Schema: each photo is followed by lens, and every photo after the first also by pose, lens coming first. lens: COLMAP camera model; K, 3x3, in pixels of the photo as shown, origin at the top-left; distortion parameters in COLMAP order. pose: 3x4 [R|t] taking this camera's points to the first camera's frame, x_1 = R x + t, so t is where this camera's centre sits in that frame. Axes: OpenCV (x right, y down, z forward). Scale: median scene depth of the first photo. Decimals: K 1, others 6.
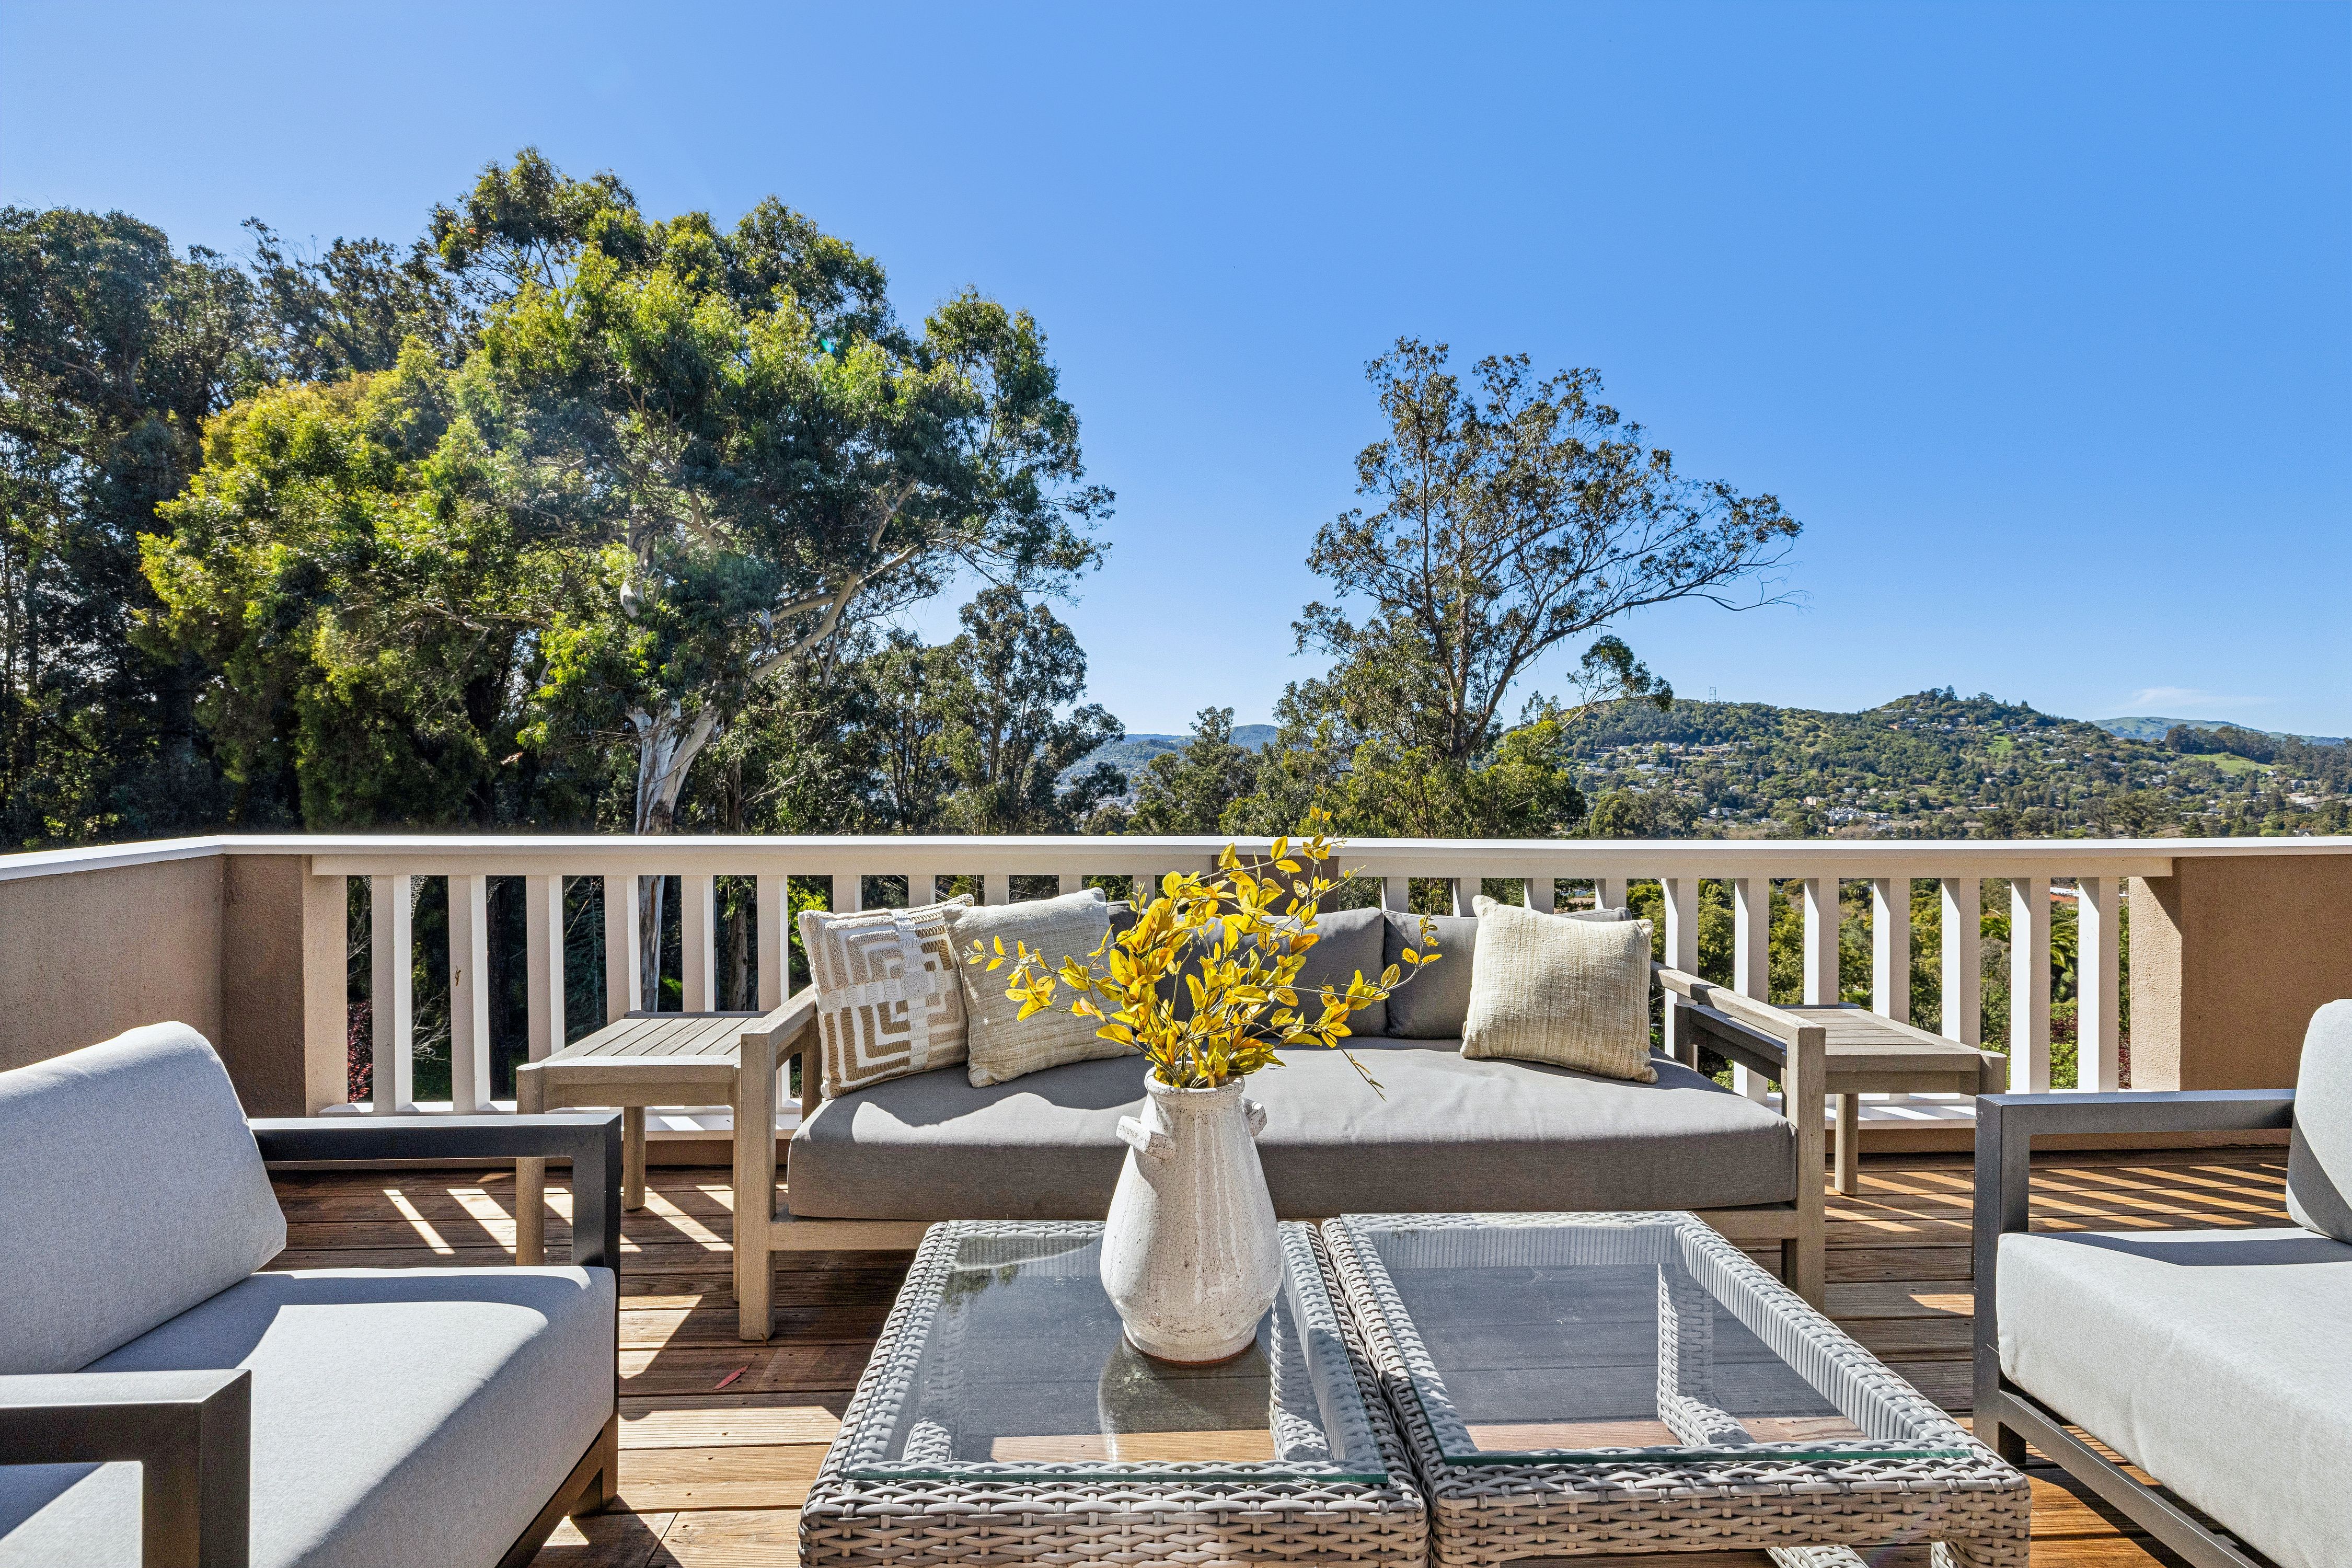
lens RADIAL K [[988.7, 0, 1178.3], [0, 988.7, 763.0], [0, 0, 1]] dist [0.001443, -0.000050]
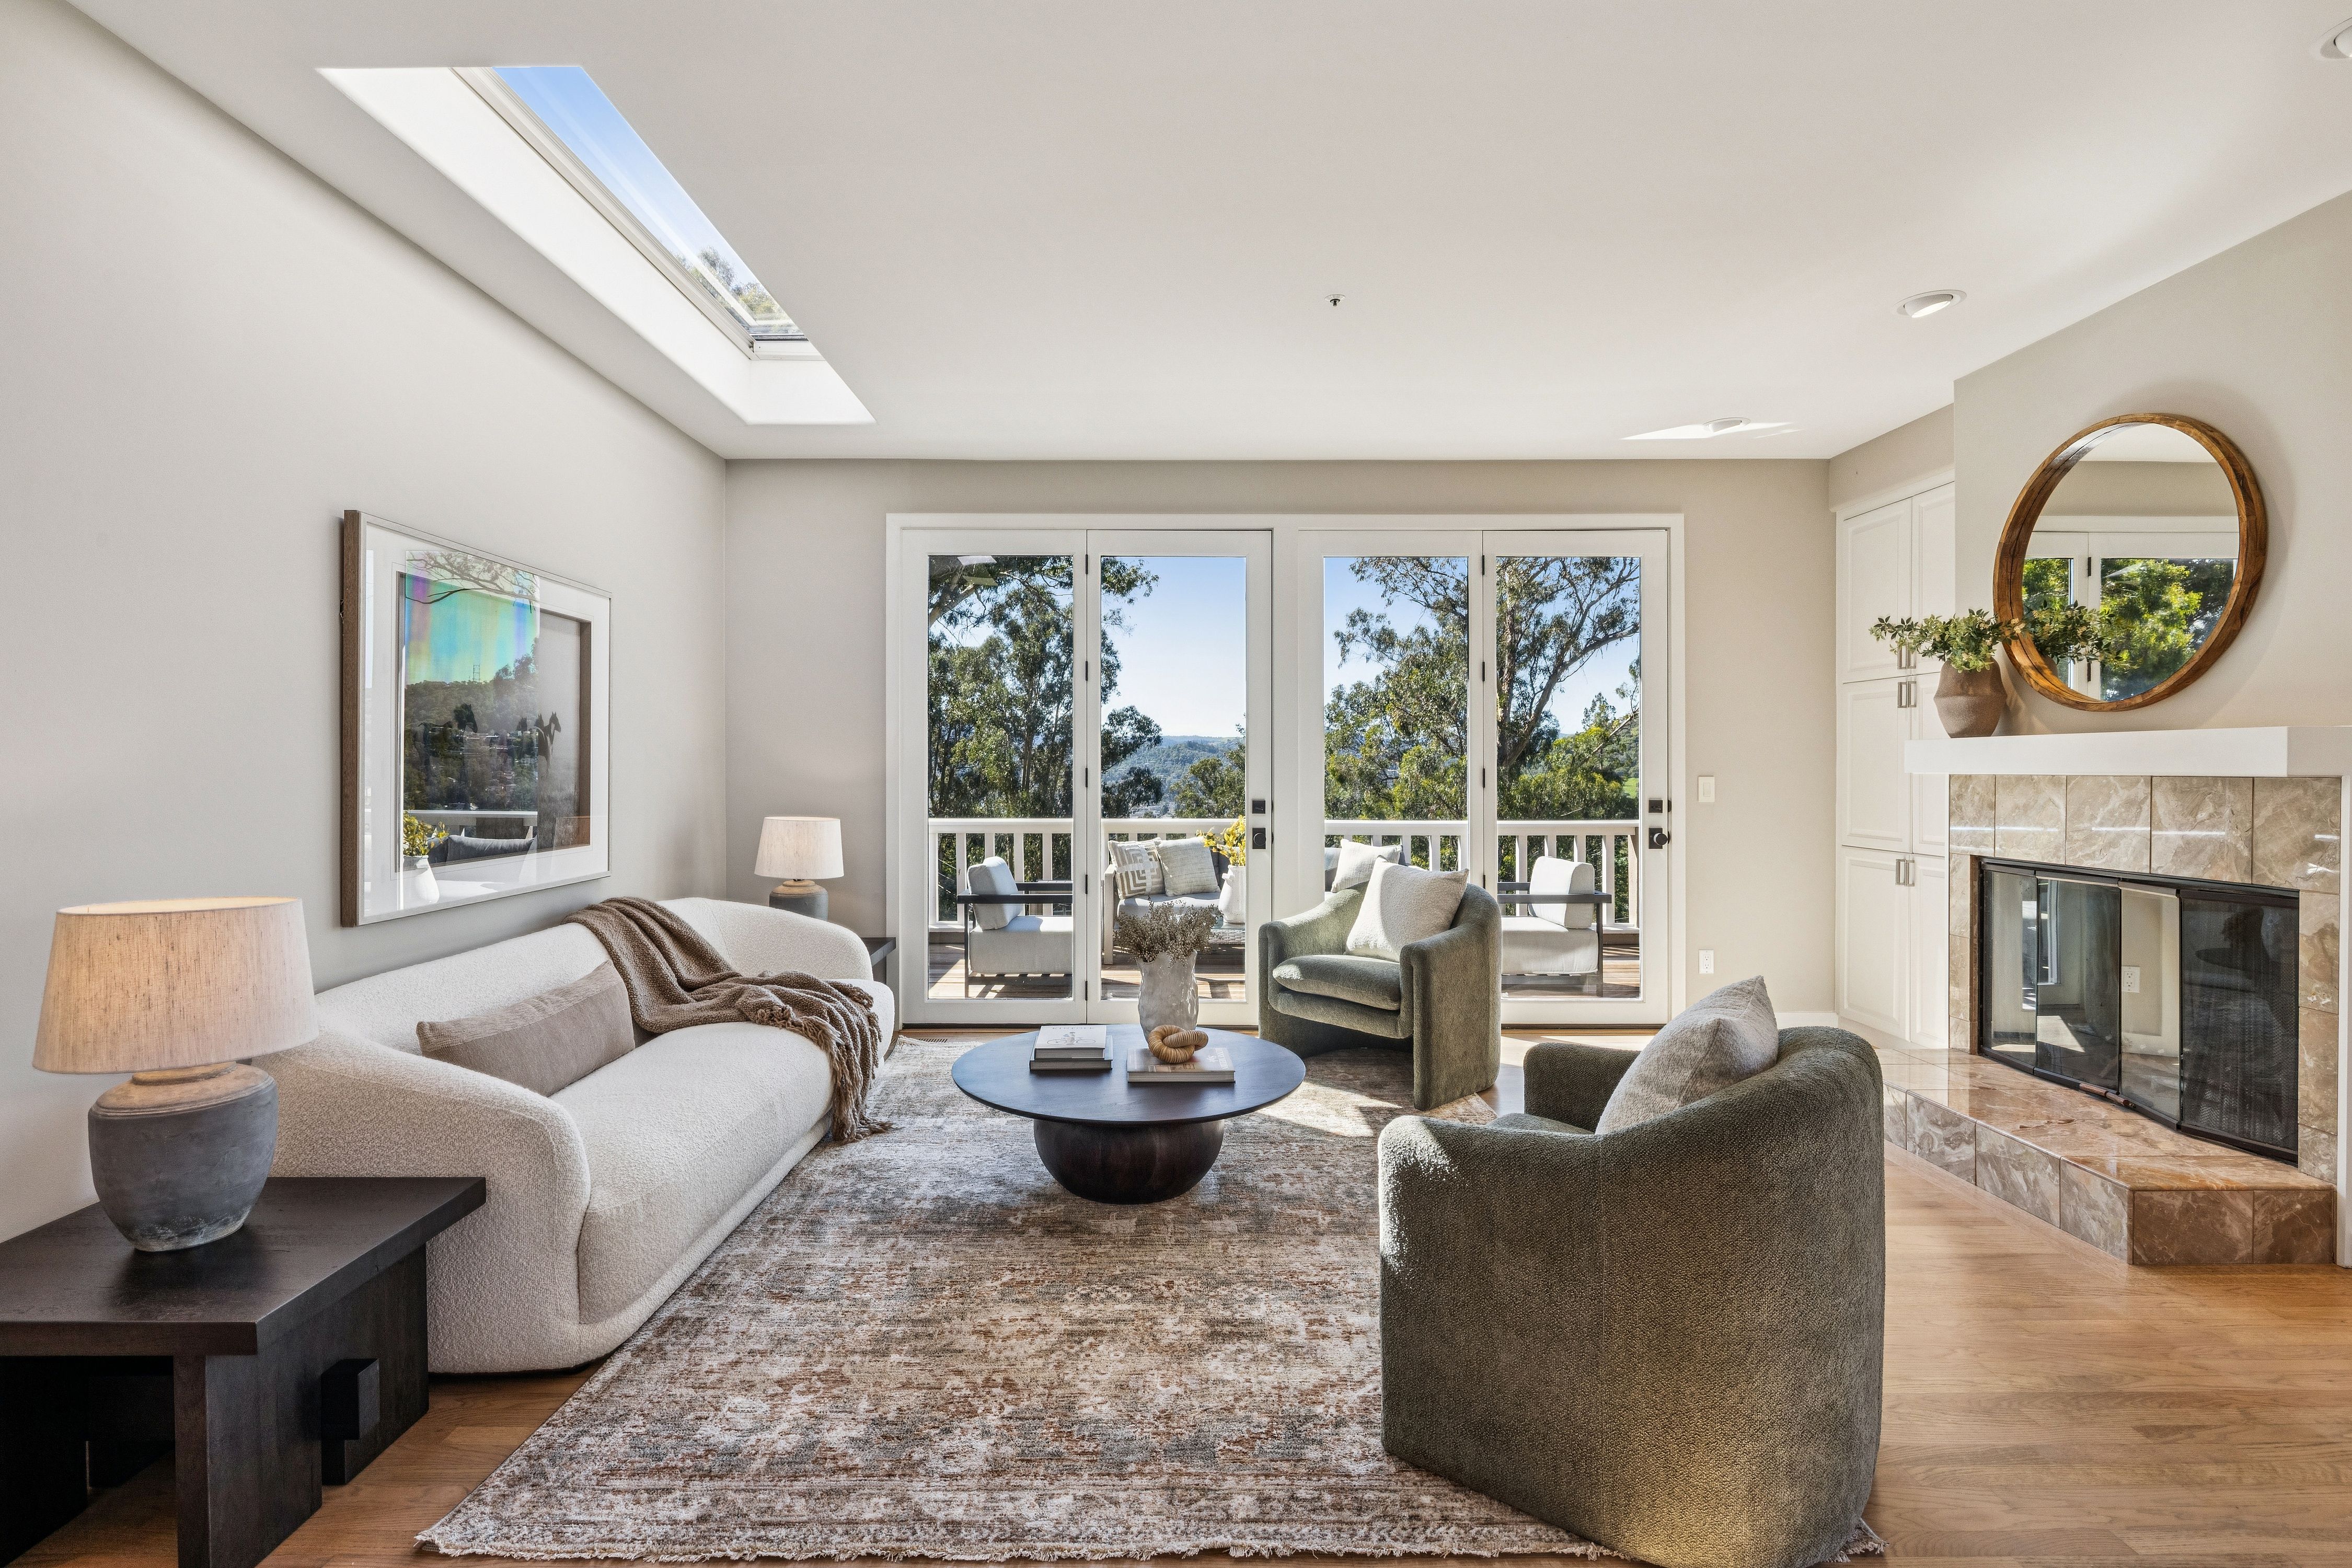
lens RADIAL K [[1095.4, 0, 1162.7], [0, 1095.4, 766.4], [0, 0, 1]] dist [-0.004435, 0.000044]
pose [[0.998594, -0.003889, -0.052871, -0.001841], [0.003832, 0.999992, -0.001186, -0.003716], [0.052875, 0.000982, 0.998601, -0.114214]]
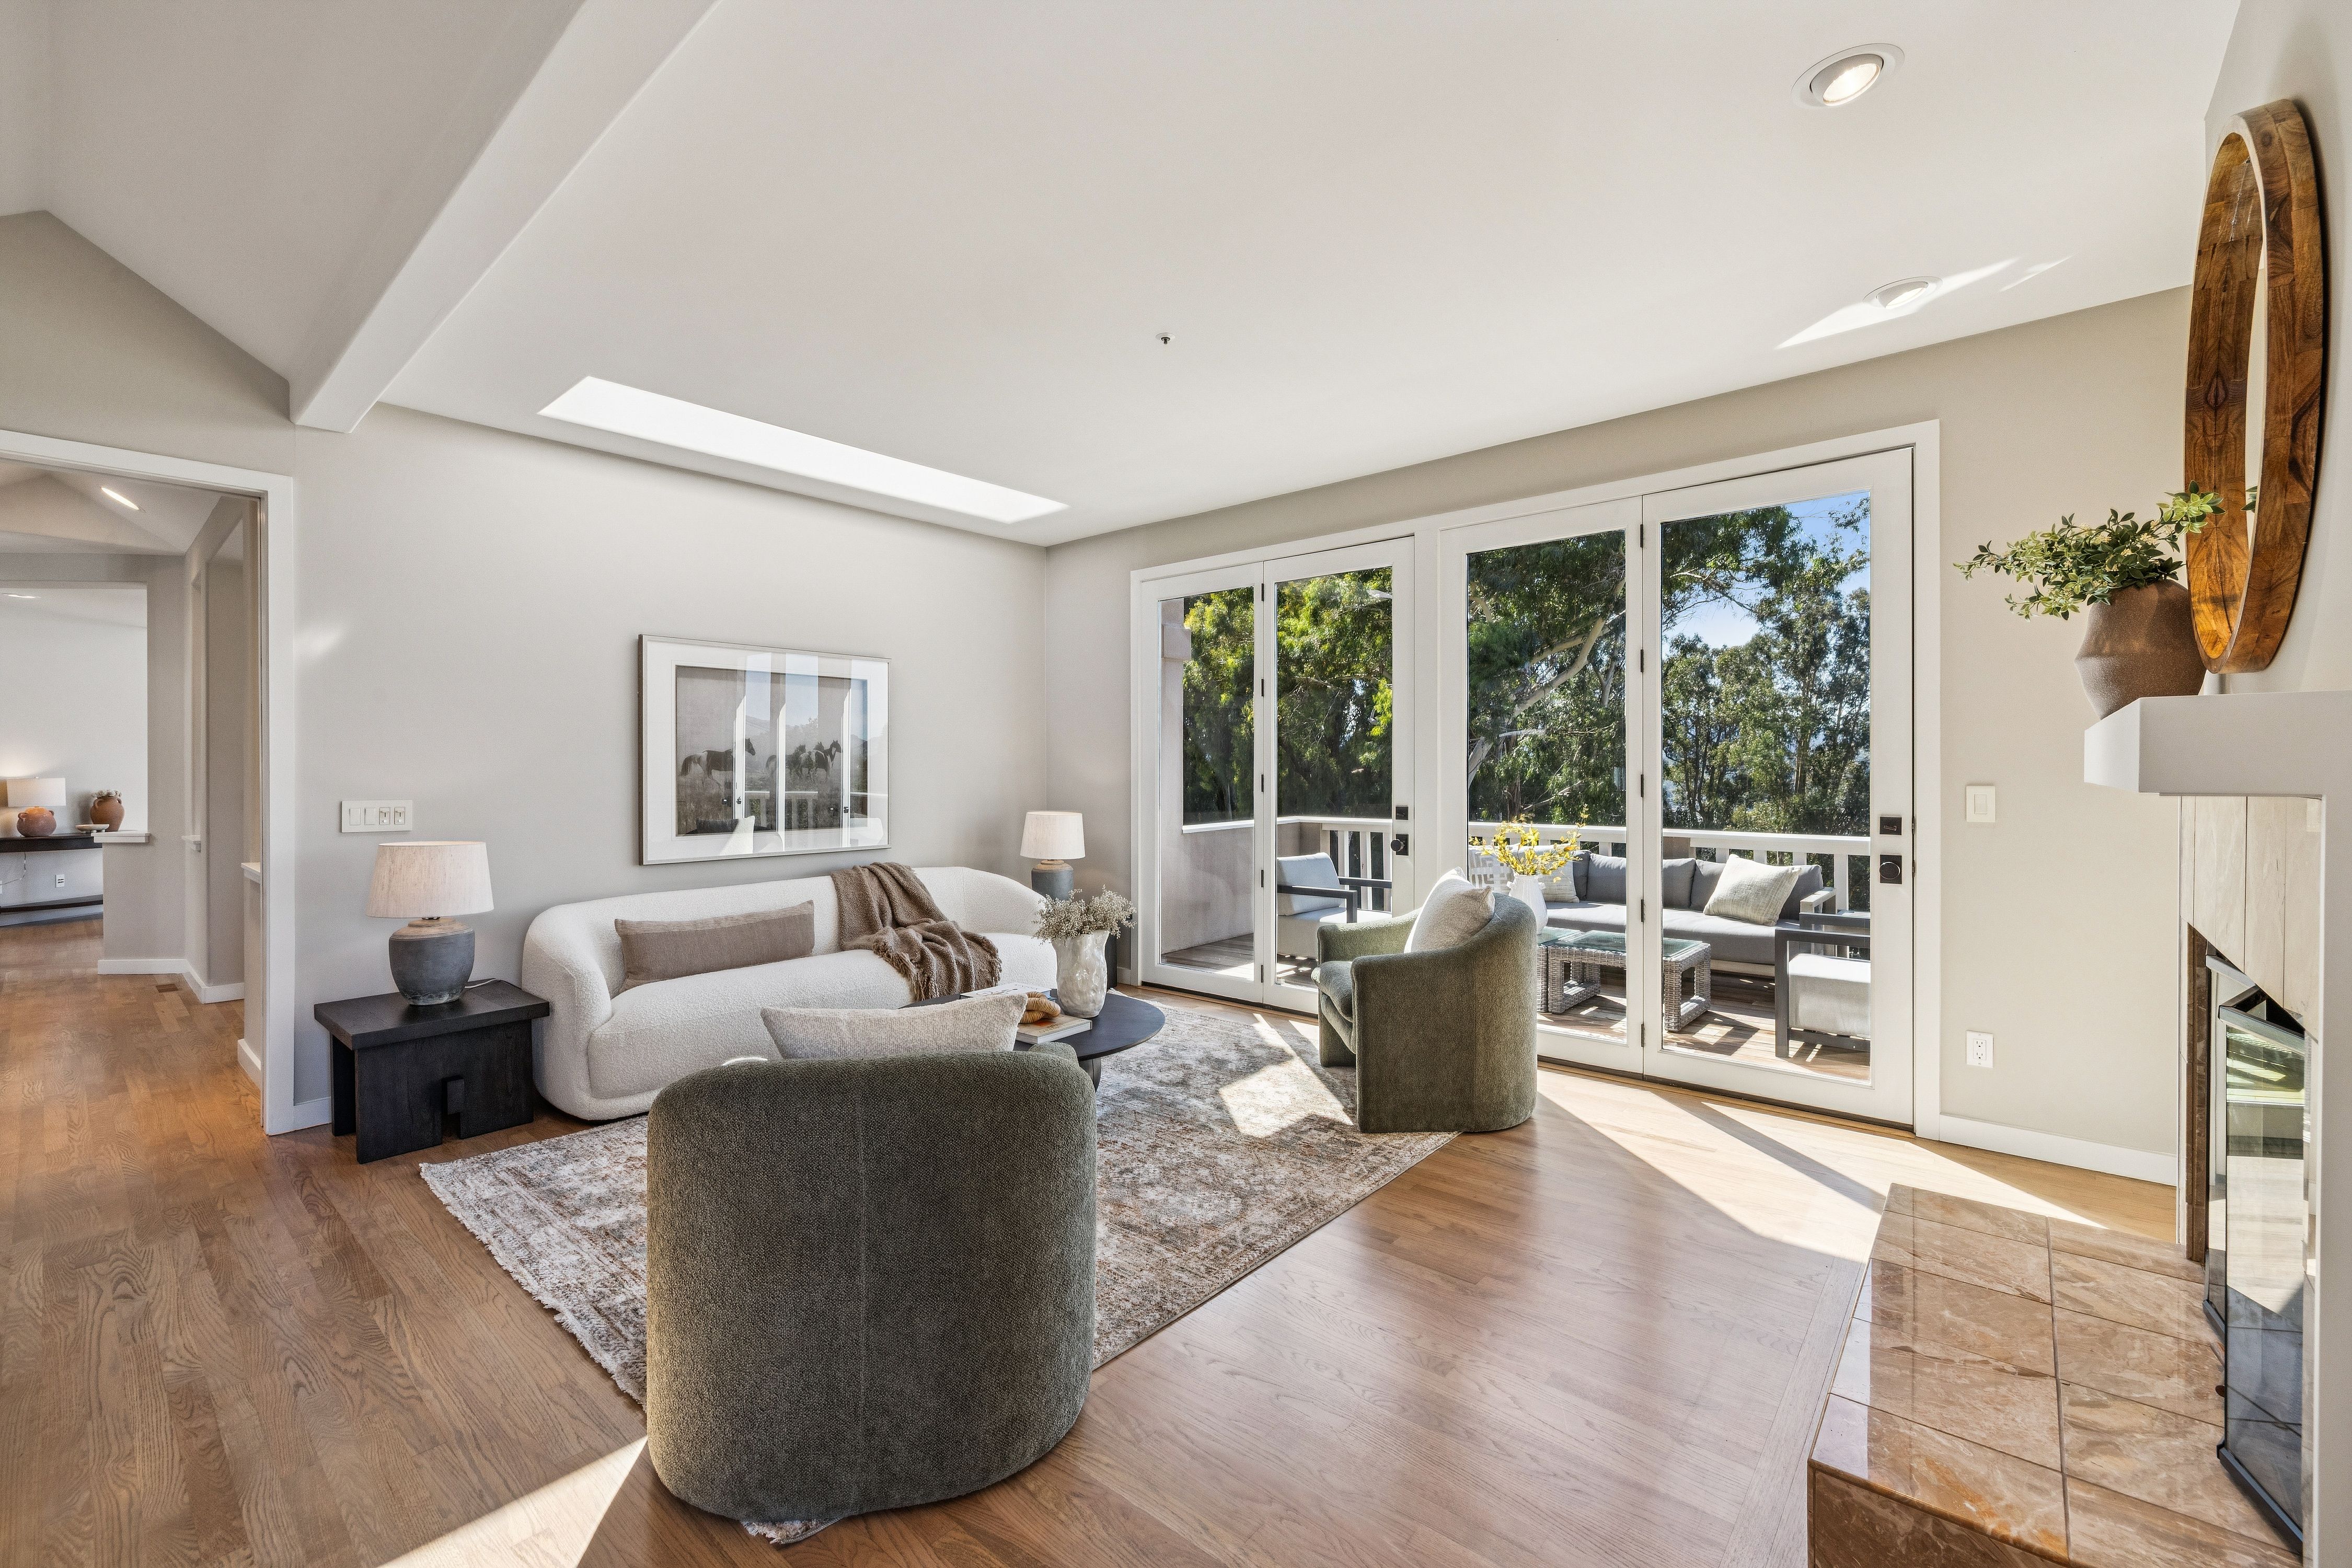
lens RADIAL K [[983.2, 0, 1171.6], [0, 983.2, 769.2], [0, 0, 1]] dist [-0.000052, -0.000249]
pose [[0.718819, -0.009029, -0.695139, 0.054916], [0.006761, 0.999959, -0.005997, -0.003737], [0.695165, -0.000389, 0.718850, -0.090721]]
